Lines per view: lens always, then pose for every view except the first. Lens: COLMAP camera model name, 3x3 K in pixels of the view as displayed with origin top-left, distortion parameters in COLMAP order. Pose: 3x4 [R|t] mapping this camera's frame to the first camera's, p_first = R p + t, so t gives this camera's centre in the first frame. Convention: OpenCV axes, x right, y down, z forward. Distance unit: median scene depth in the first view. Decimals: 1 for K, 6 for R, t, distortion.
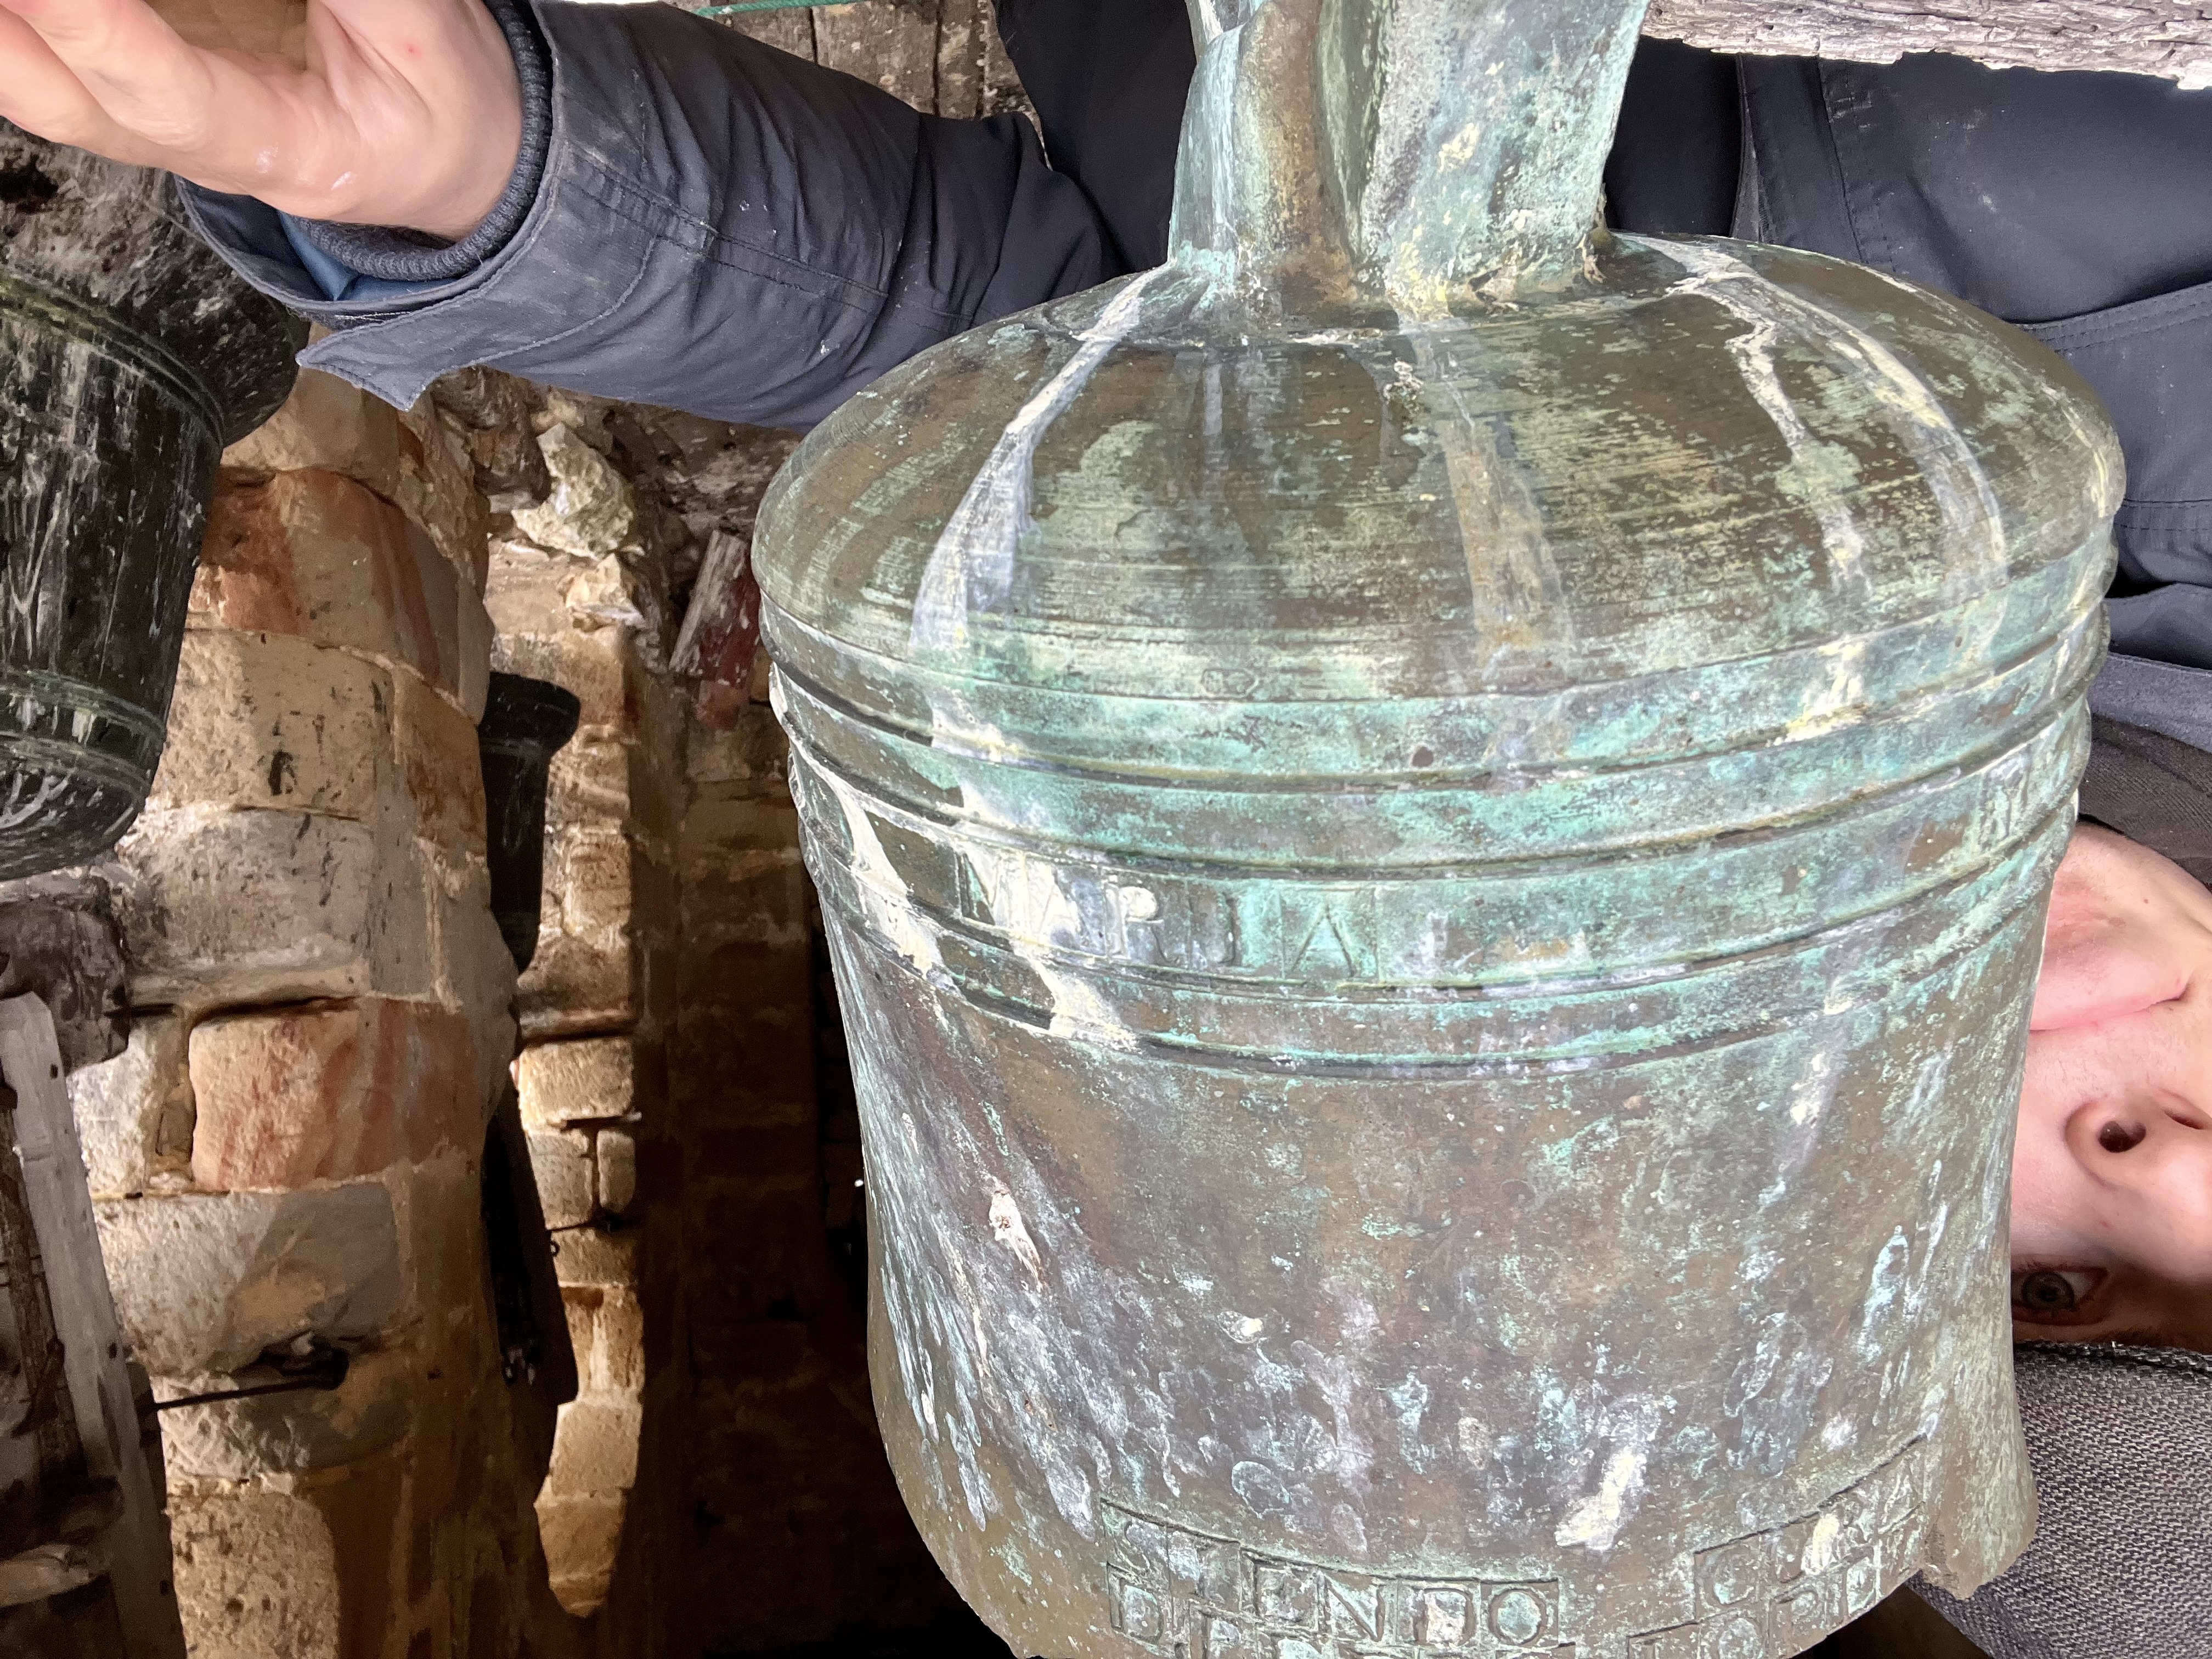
lens RADIAL K [[1788.7, 0, 1120.7], [0, 1788.7, 815.6], [0, 0, 1]] dist [0.071495, -0.109379]
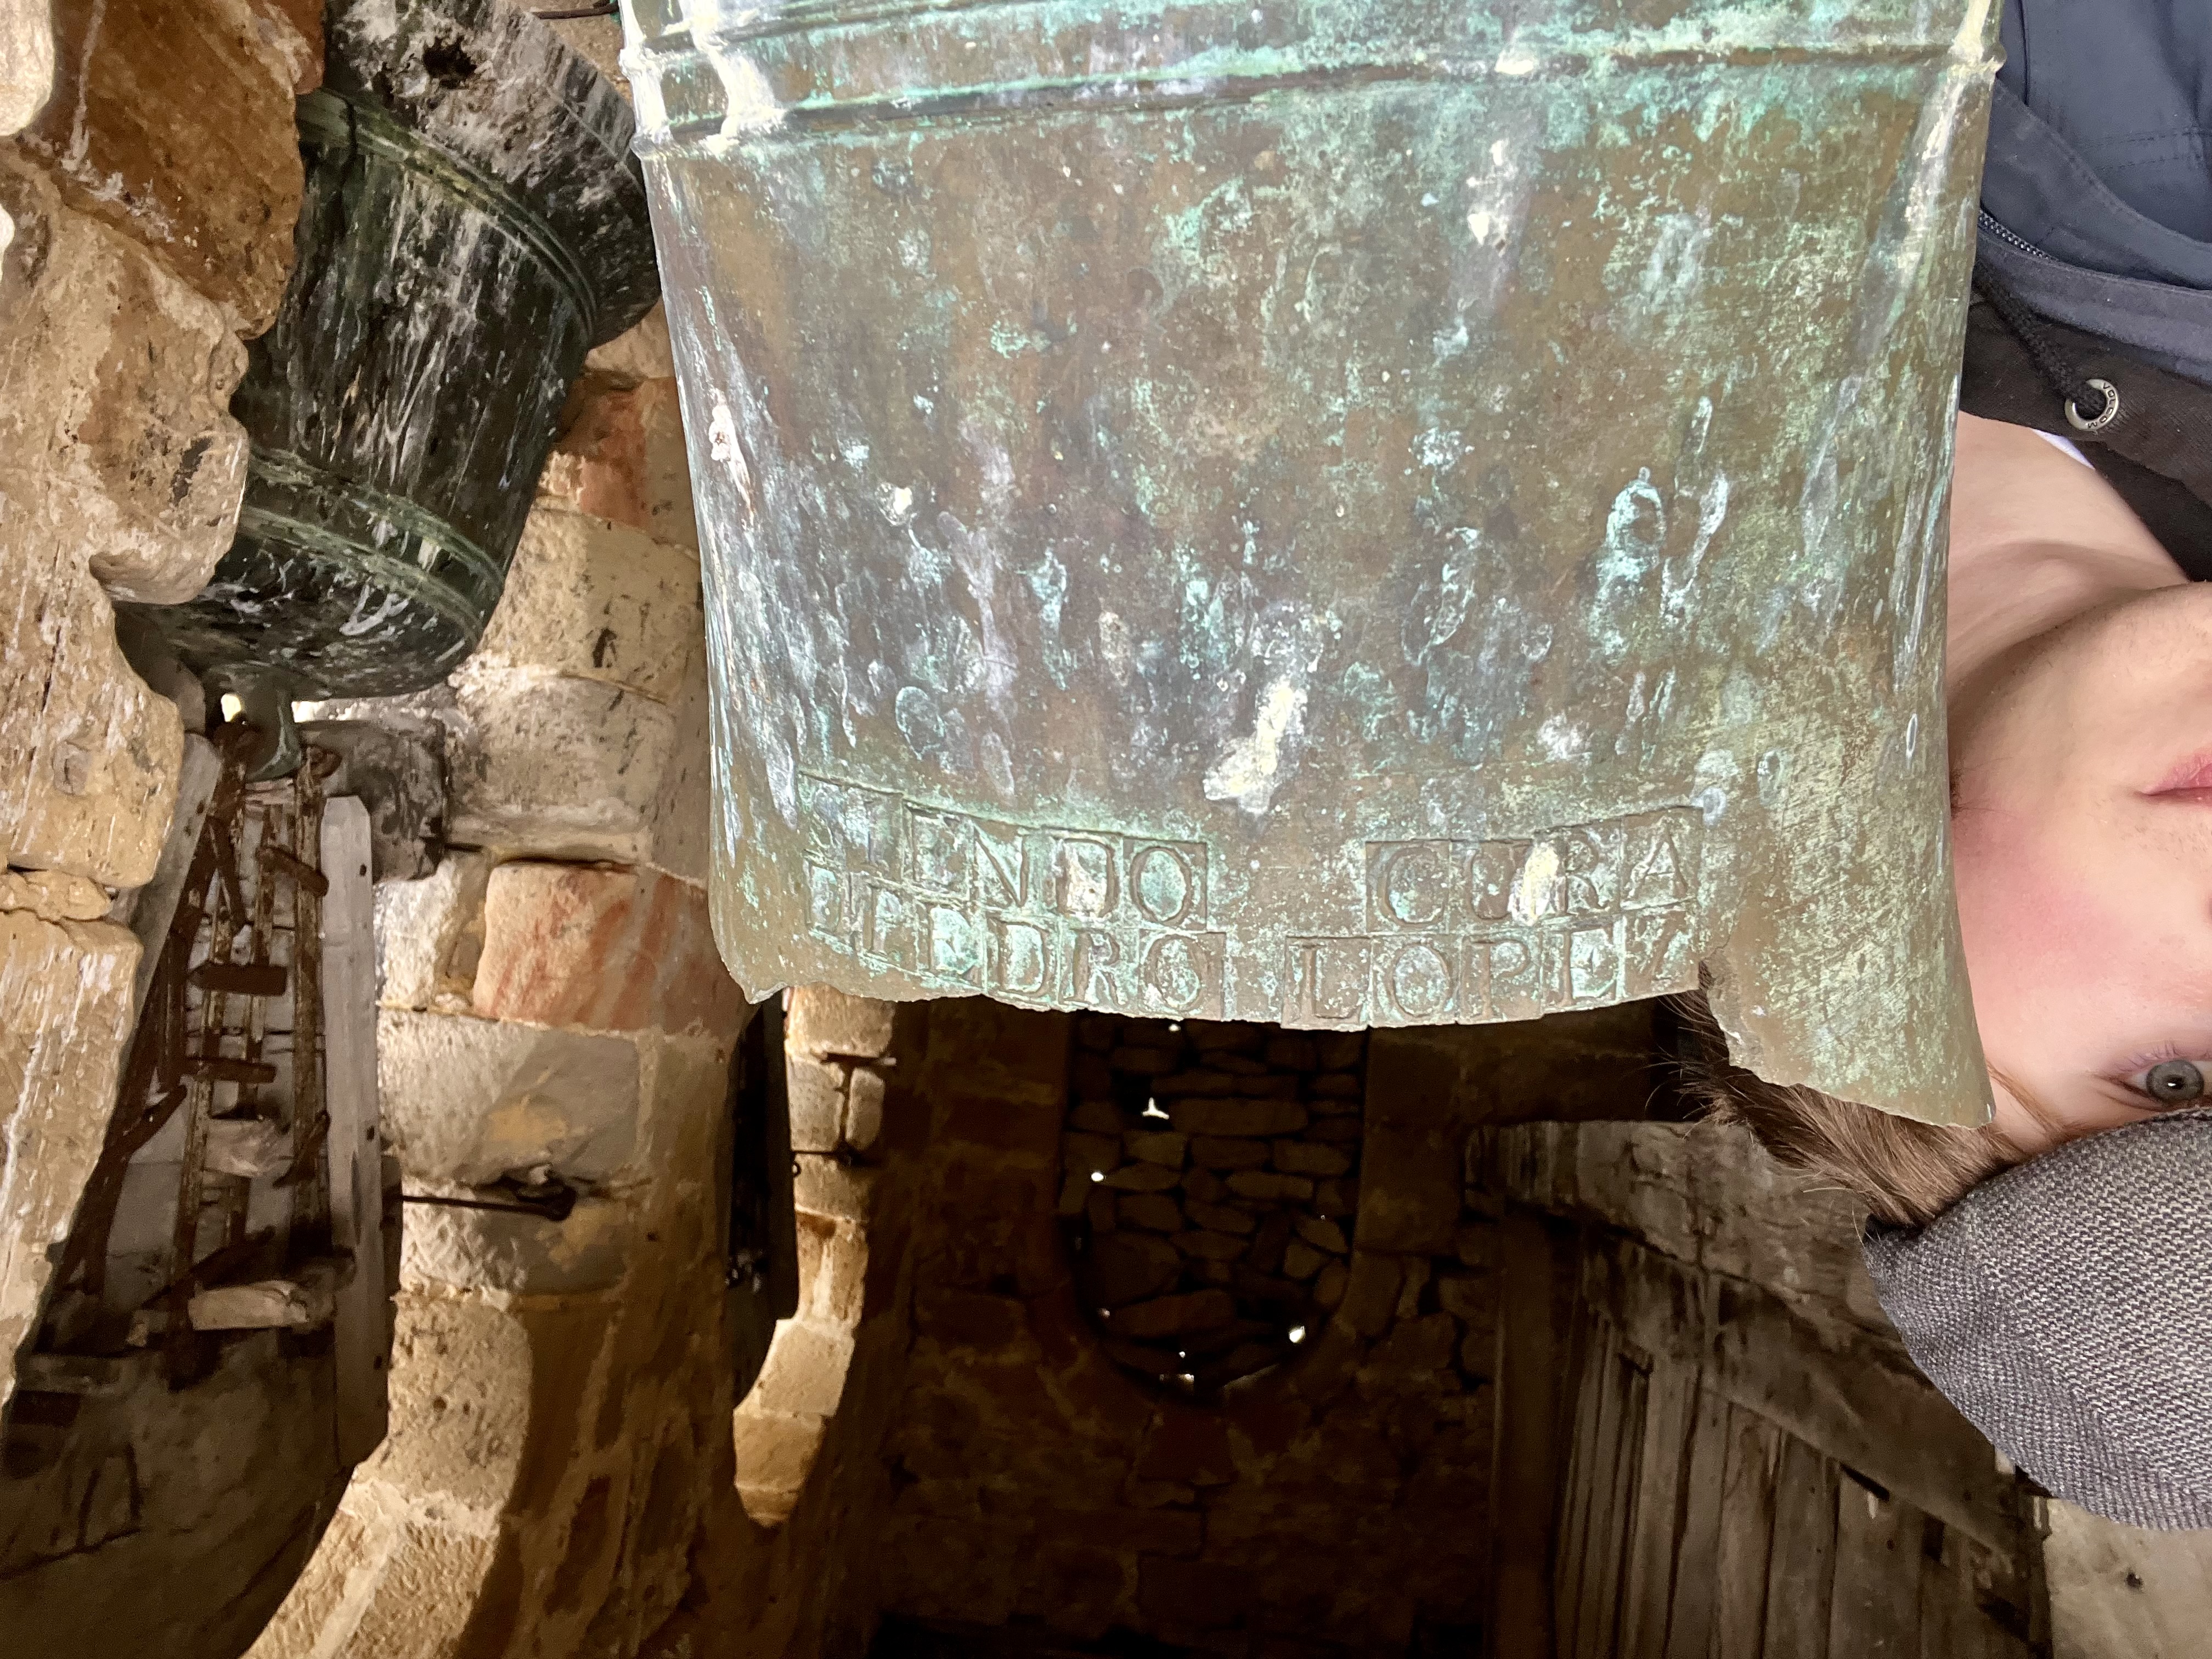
lens RADIAL K [[1788.7, 0, 1063.9], [0, 1788.7, 849.0], [0, 0, 1]] dist [0.071495, -0.109379]
pose [[0.962171, 0.136199, -0.235959, 0.355444], [-0.147307, 0.988635, -0.030022, 0.427557], [0.229188, 0.063645, 0.971299, 0.108225]]
